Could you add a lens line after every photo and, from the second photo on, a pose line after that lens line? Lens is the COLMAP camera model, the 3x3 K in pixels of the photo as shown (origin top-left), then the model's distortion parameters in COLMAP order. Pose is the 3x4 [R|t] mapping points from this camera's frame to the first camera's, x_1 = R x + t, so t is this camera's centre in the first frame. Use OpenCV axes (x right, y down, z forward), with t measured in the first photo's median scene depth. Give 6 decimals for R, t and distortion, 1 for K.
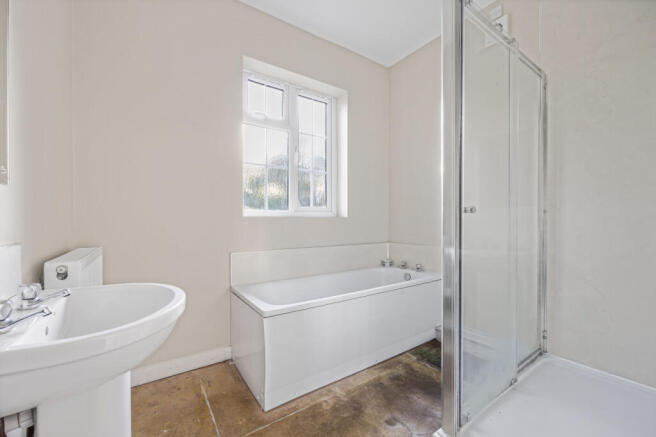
lens RADIAL K [[266.5, 0, 327.3], [0, 266.5, 219.3], [0, 0, 1]] dist [-0.000684, -0.000610]
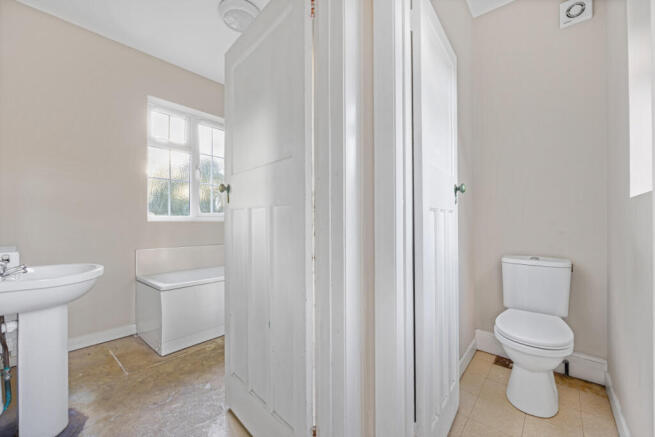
lens RADIAL K [[266.1, 0, 327.6], [0, 266.1, 221.9], [0, 0, 1]] dist [-0.000684, -0.000610]
pose [[0.965770, 0.001848, 0.259392, 0.177797], [-0.001710, 0.999998, -0.000758, -0.006796], [-0.259393, 0.000288, 0.965772, -0.432193]]
